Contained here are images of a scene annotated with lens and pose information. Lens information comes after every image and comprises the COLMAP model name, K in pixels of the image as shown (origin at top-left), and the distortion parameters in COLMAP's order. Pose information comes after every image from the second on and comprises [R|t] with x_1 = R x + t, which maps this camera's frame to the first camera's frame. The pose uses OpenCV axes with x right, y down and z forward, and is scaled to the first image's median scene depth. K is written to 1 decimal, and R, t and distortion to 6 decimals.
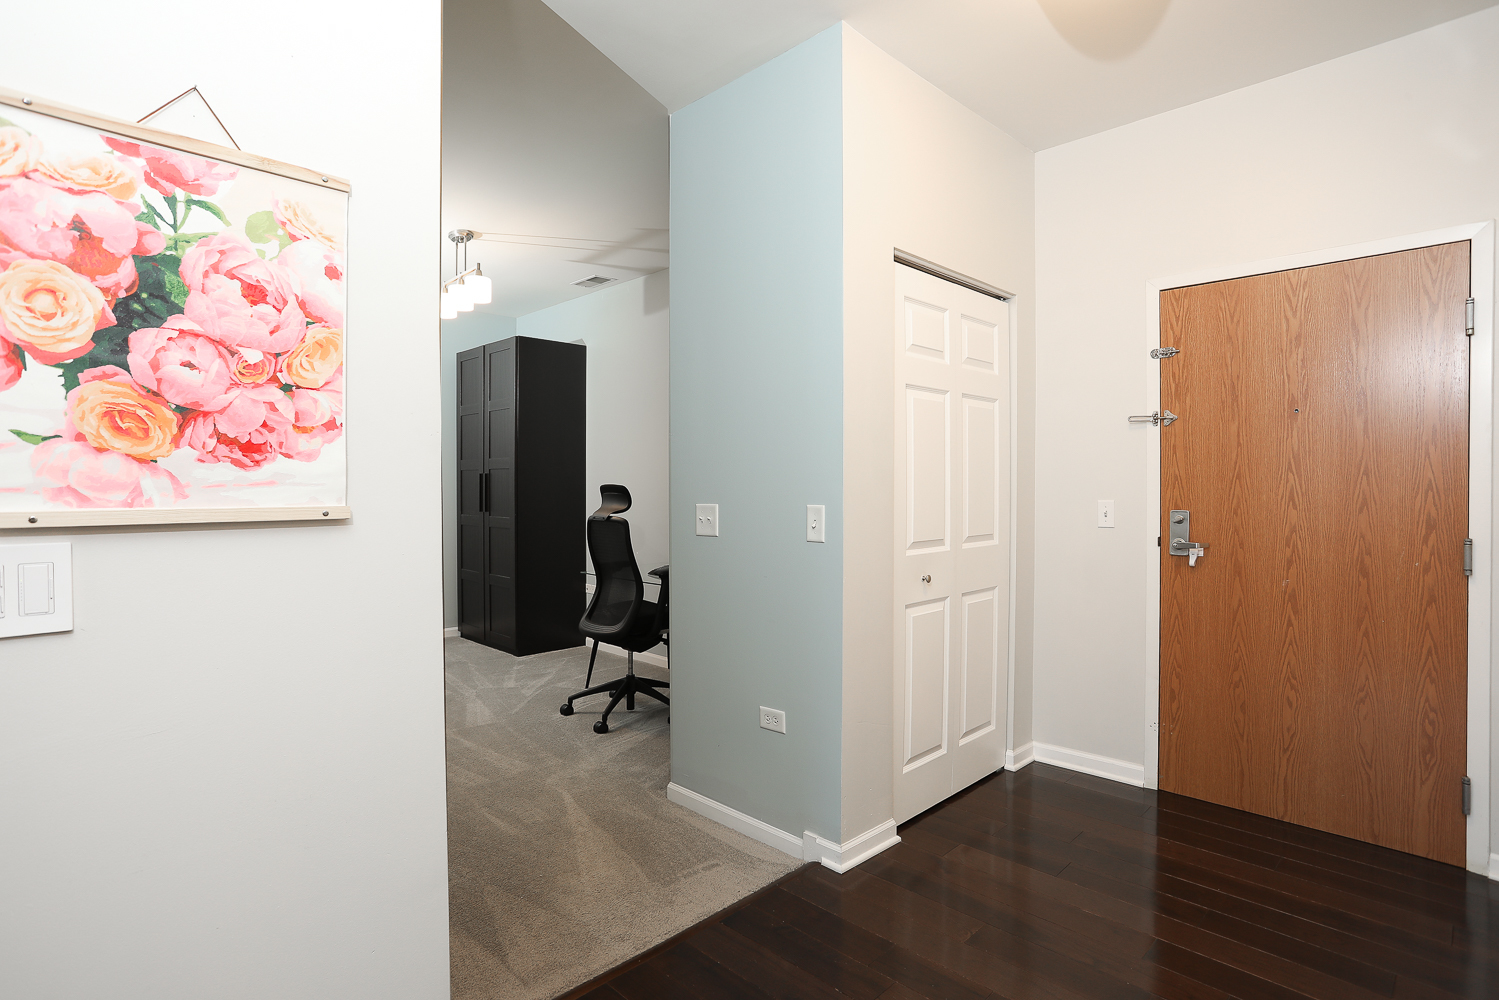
lens RADIAL K [[766.4, 0, 744.6], [0, 766.4, 499.6], [0, 0, 1]] dist [-0.040989, 0.018358]
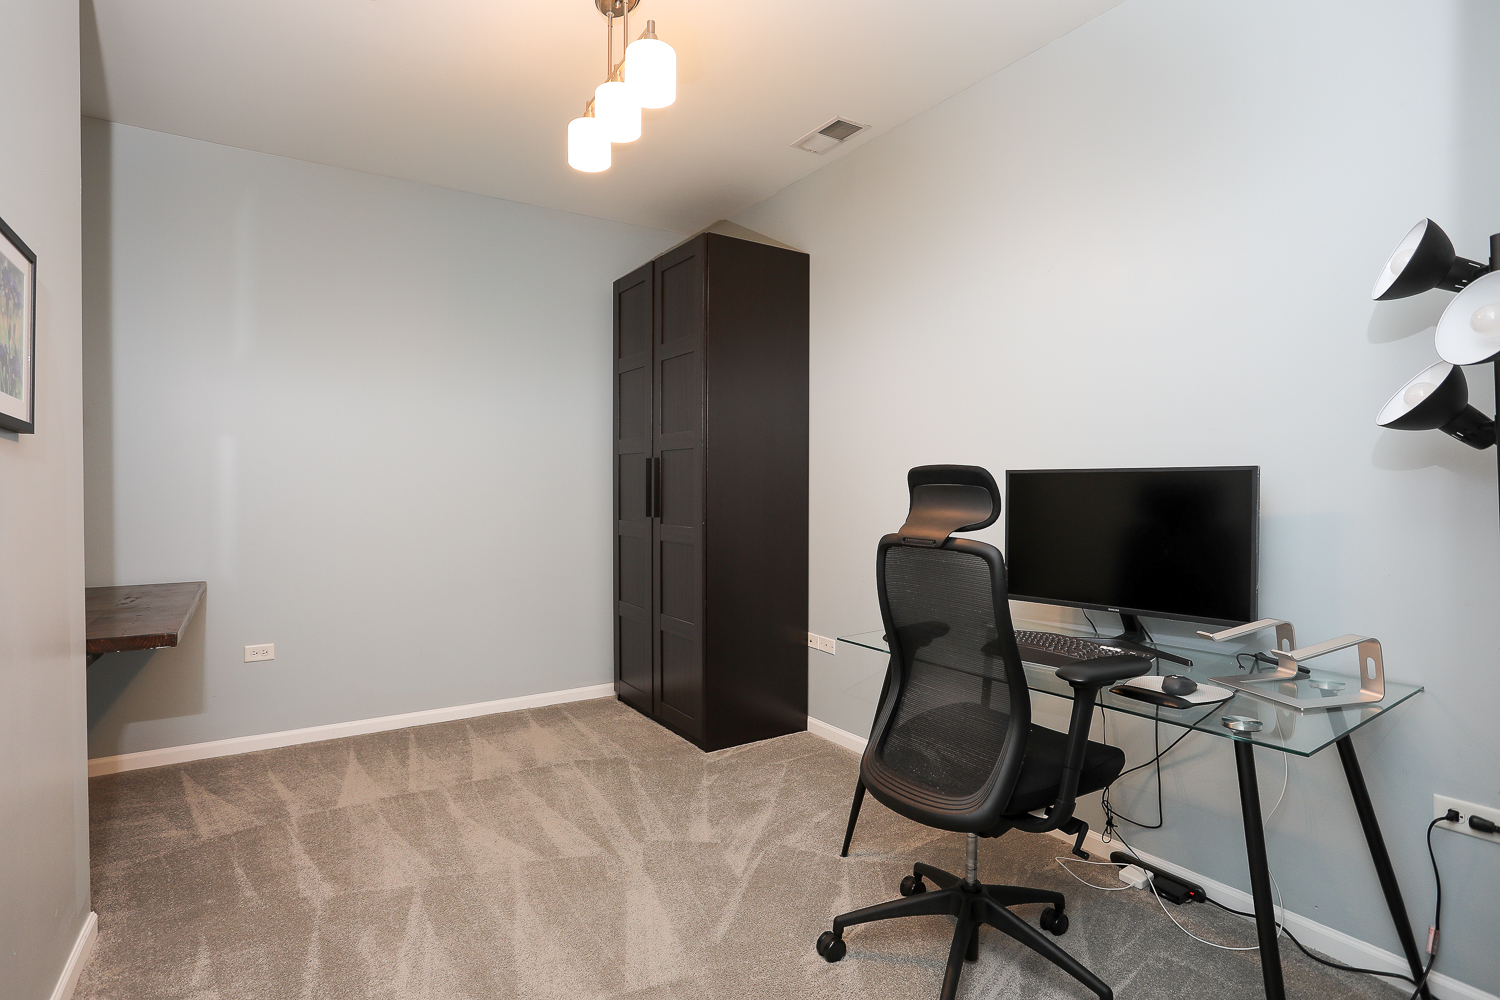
lens RADIAL K [[697.1, 0, 754.3], [0, 697.1, 494.6], [0, 0, 1]] dist [-0.000398, -0.000033]
pose [[0.986095, -0.000146, -0.166182, -0.168311], [-0.000900, 0.999980, -0.006223, 0.000069], [0.166179, 0.006286, 0.986075, 0.456828]]
